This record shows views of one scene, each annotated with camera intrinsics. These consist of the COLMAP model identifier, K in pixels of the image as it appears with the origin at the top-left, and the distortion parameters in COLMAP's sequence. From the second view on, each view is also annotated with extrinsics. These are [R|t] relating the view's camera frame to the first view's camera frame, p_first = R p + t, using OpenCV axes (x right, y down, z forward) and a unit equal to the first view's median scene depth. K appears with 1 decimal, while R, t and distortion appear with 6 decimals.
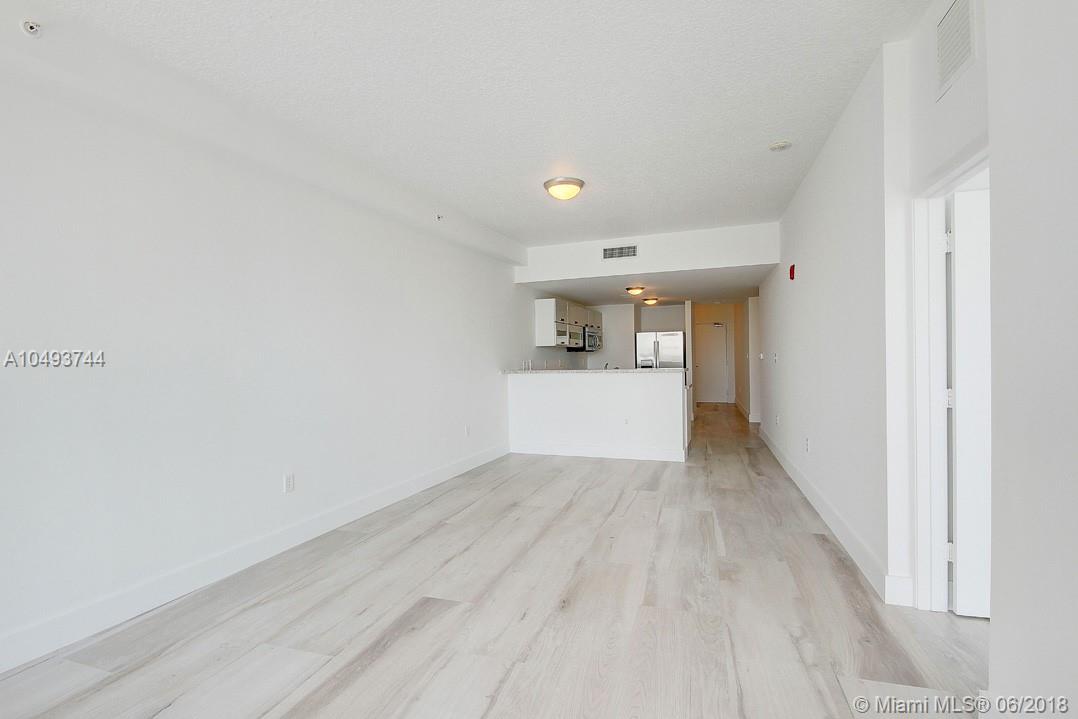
lens RADIAL K [[514.8, 0, 539.0], [0, 514.8, 359.5], [0, 0, 1]] dist [0.009404, -0.010187]
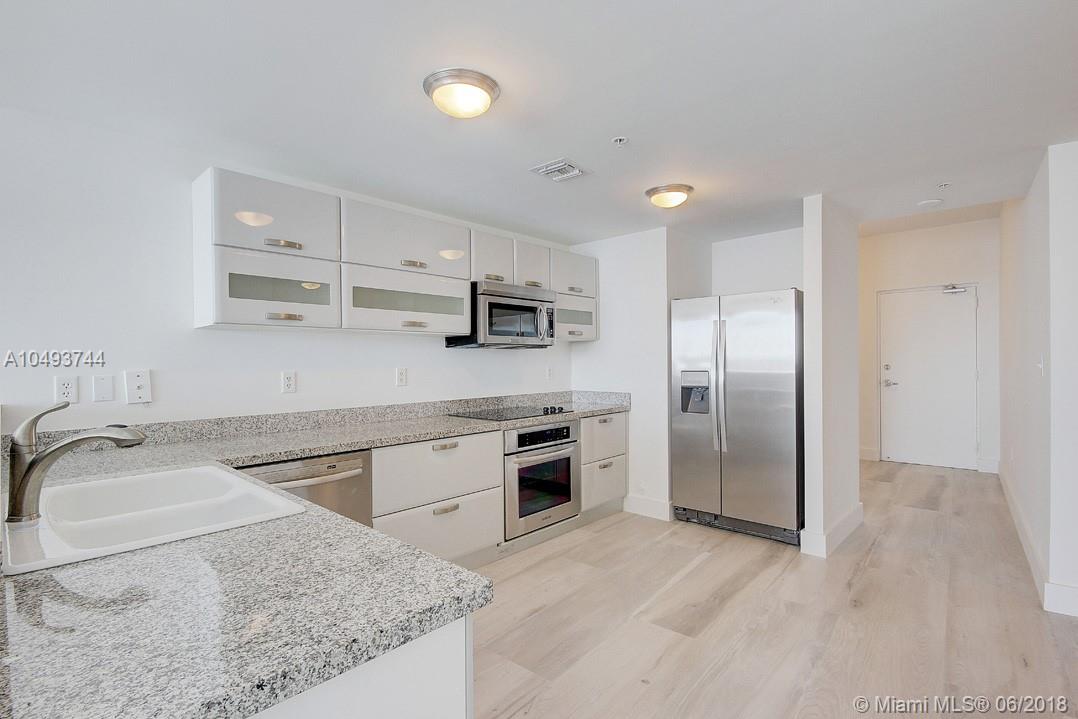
lens RADIAL K [[514.8, 0, 539.0], [0, 514.8, 359.5], [0, 0, 1]] dist [0.009404, -0.010187]
pose [[0.927468, 0.009775, -0.373775, 0.256040], [-0.010263, 0.999947, 0.000683, -0.006960], [0.373762, 0.003203, 0.927519, 0.638364]]
